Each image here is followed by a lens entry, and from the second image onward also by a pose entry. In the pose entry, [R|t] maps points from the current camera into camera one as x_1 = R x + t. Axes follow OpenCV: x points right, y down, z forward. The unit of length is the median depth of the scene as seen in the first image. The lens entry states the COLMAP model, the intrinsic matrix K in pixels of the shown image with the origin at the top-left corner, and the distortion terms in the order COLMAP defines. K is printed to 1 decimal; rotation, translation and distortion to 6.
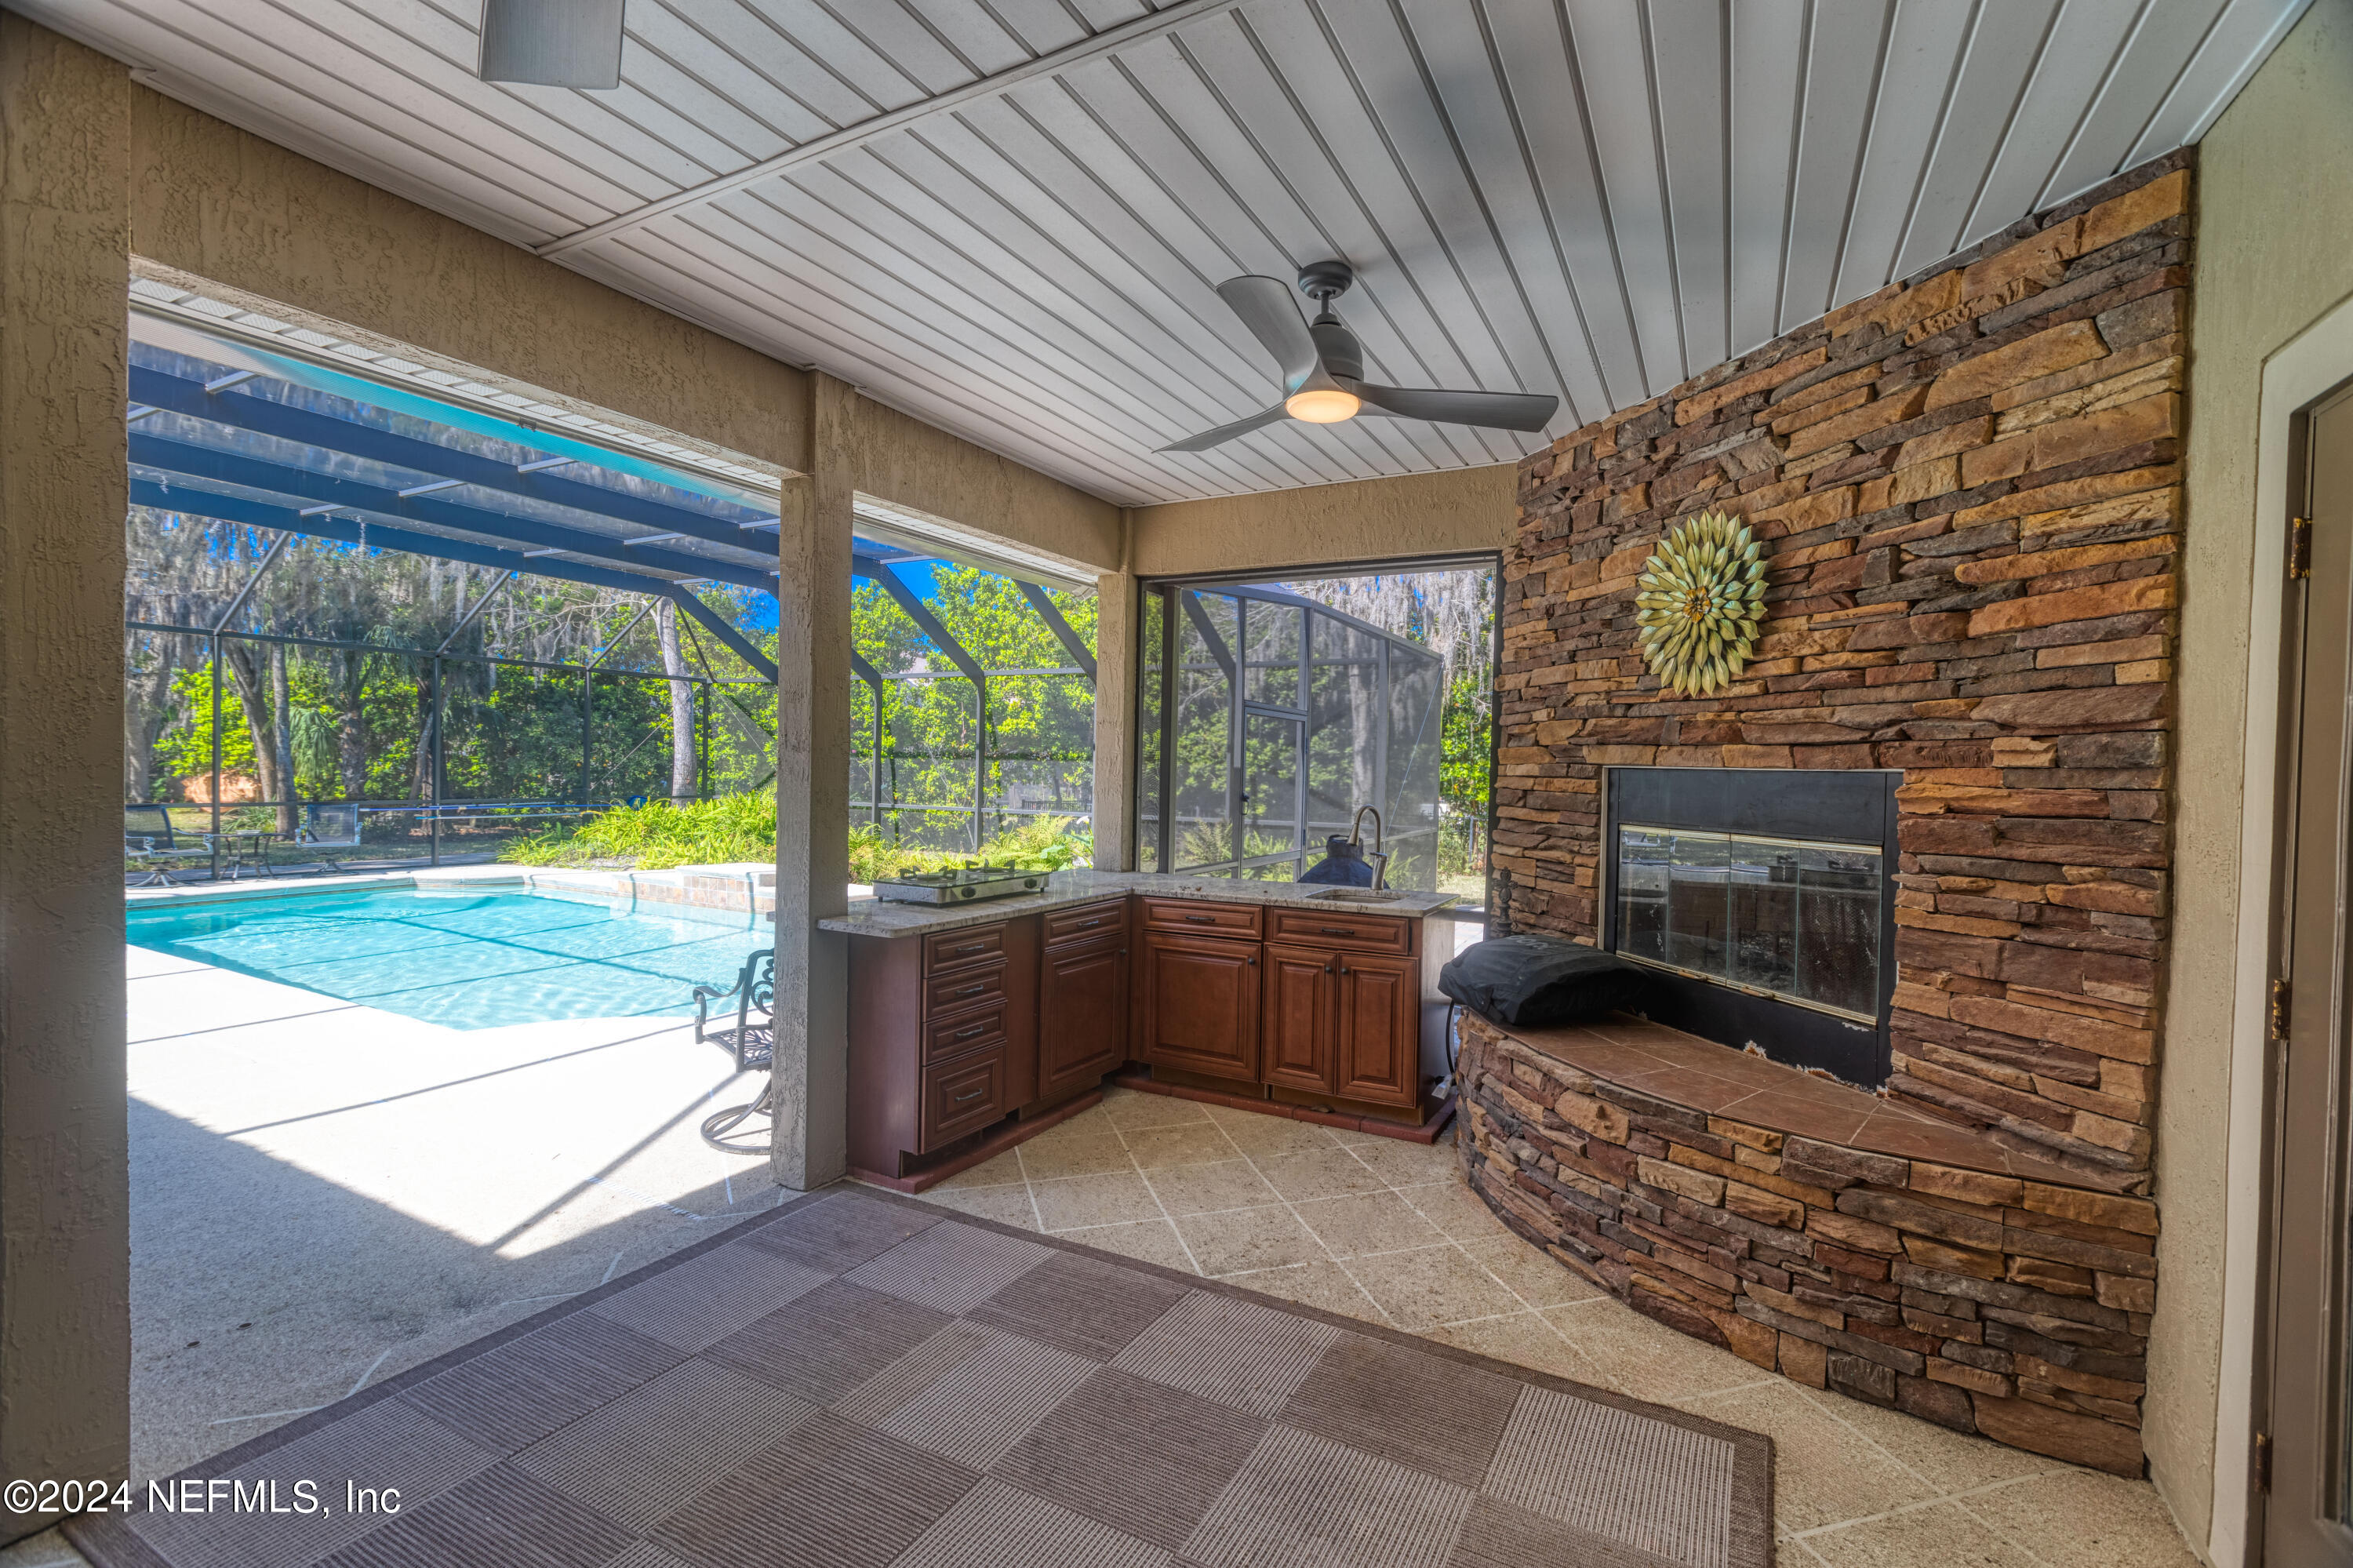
lens RADIAL K [[1050.1, 0, 1179.8], [0, 1050.1, 773.4], [0, 0, 1]] dist [0.002496, 0.000375]
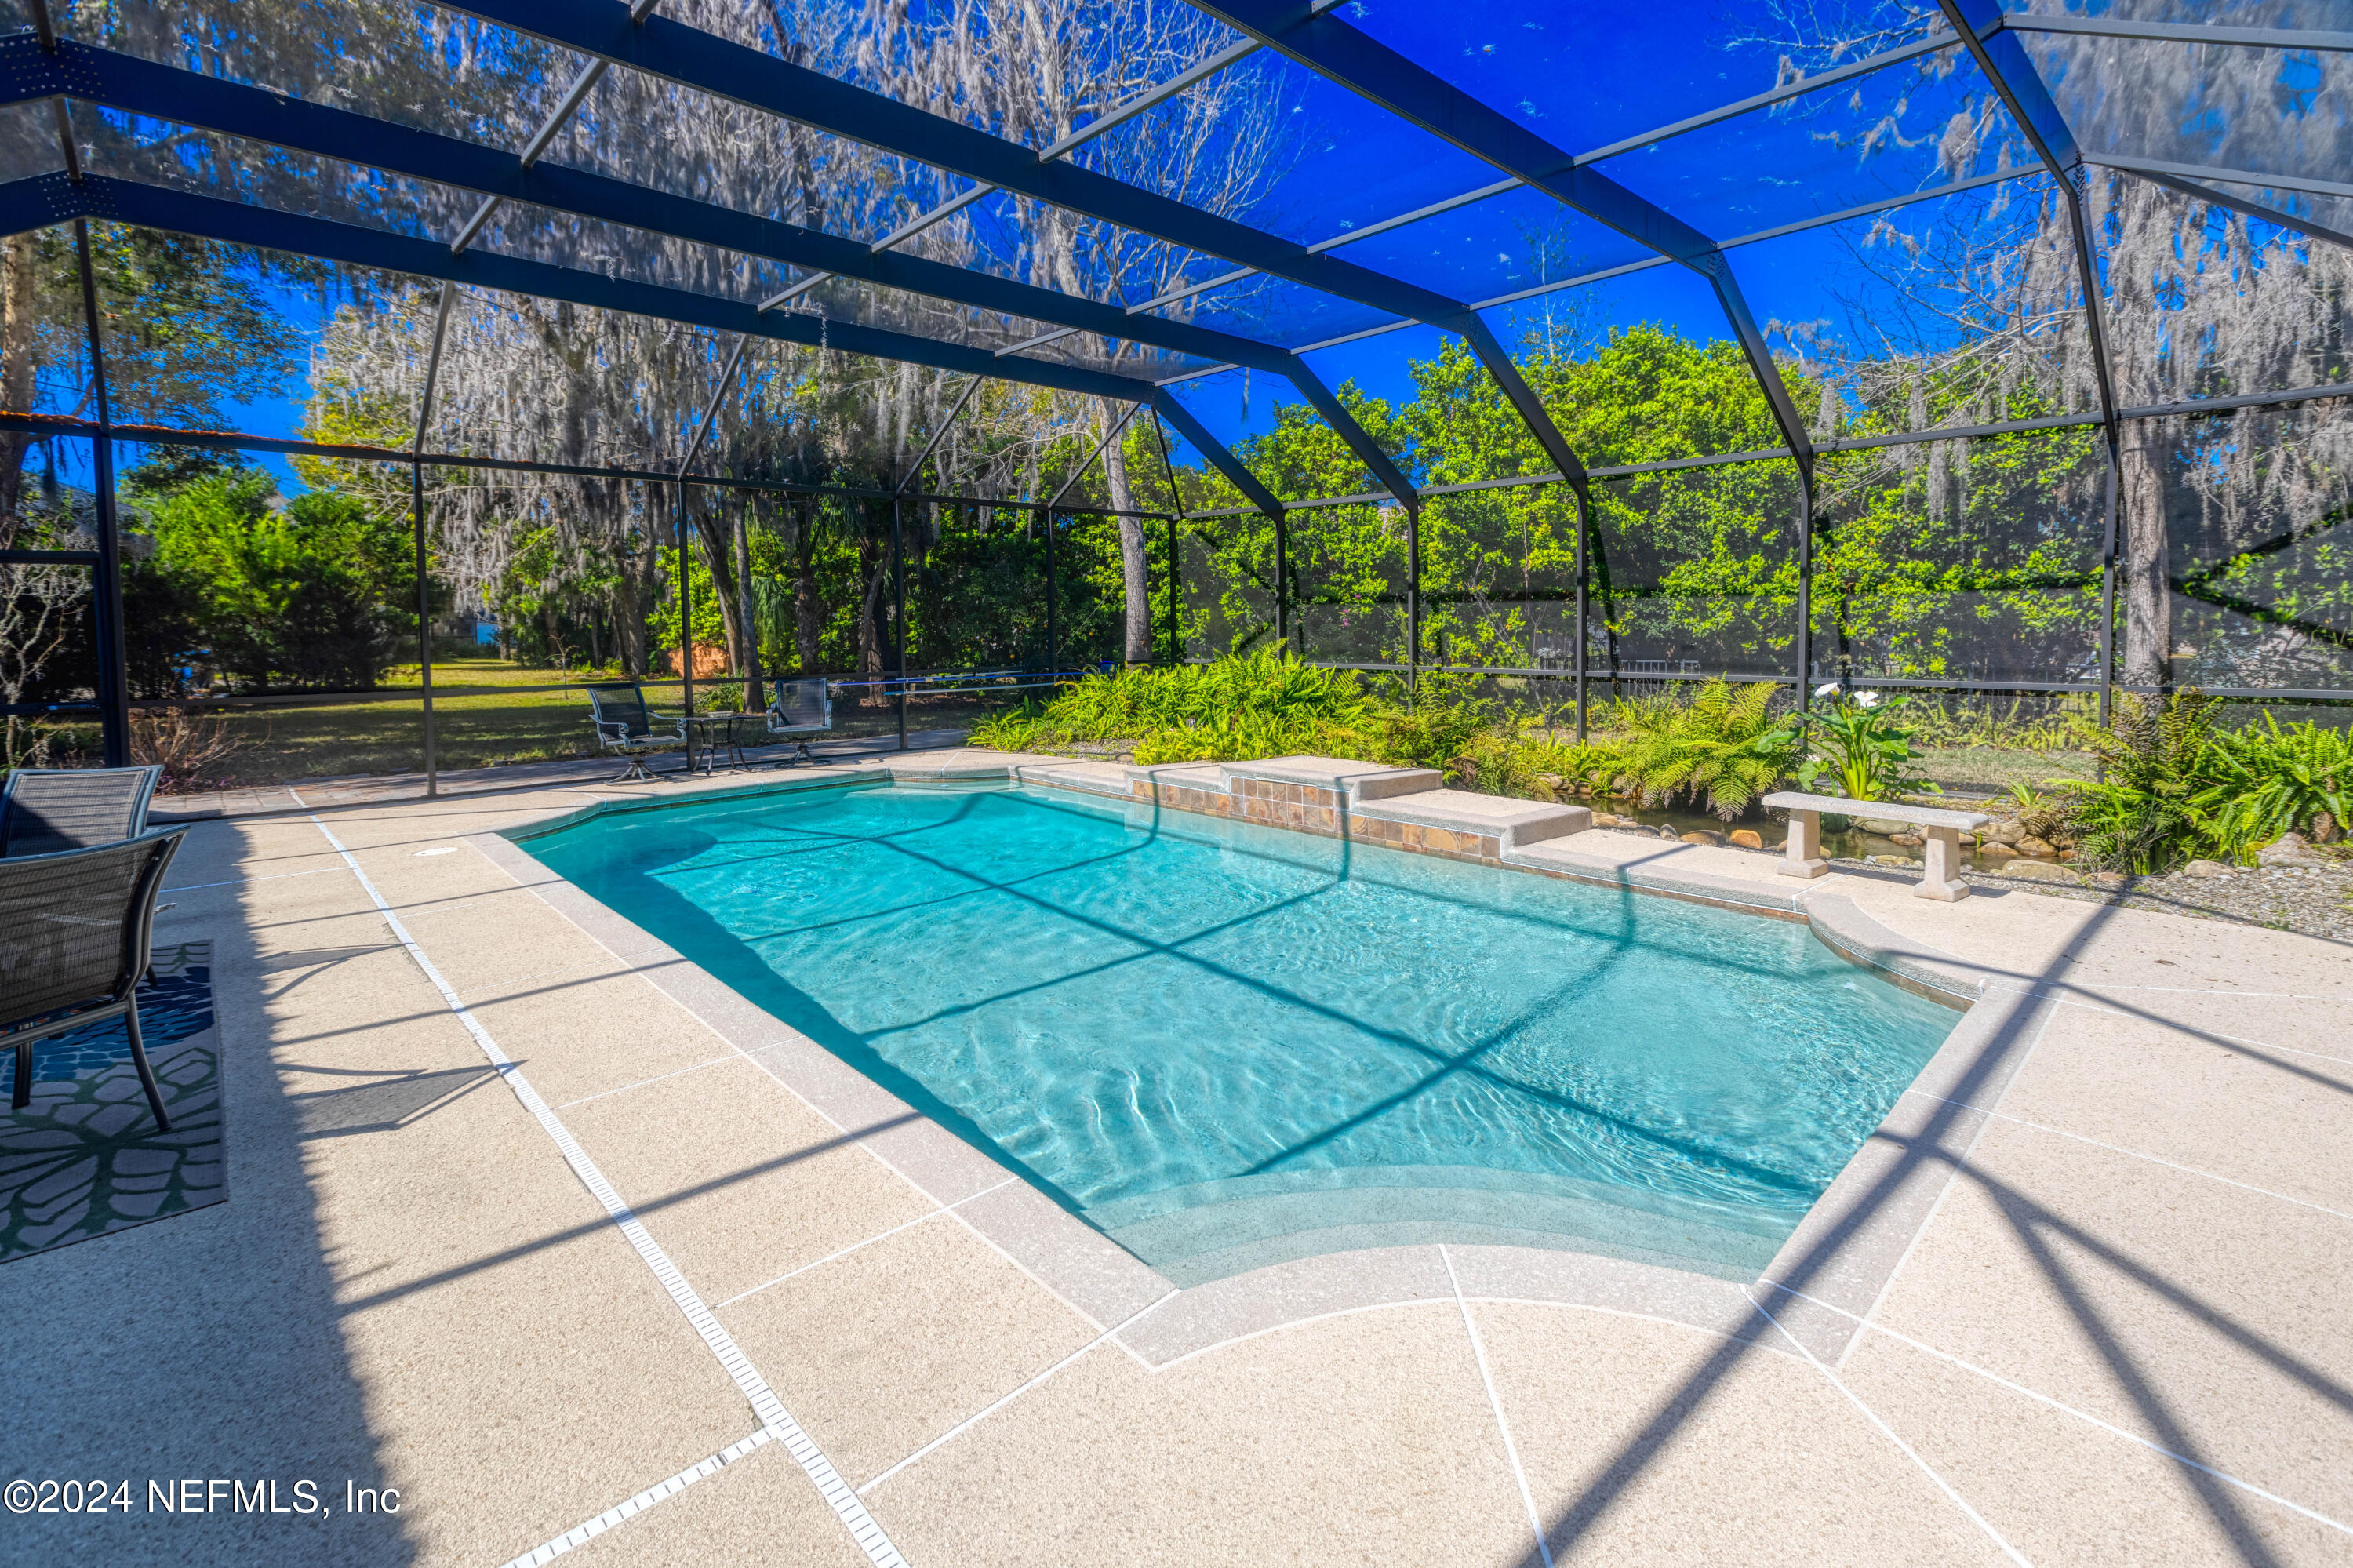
lens RADIAL K [[1089.0, 0, 1185.0], [0, 1089.0, 659.8], [0, 0, 1]] dist [0.001316, 0.000703]
pose [[0.948717, -0.017861, -0.315621, -0.156974], [0.027237, 0.999308, 0.025321, 0.000290], [0.314951, -0.032619, 0.948547, 0.178564]]
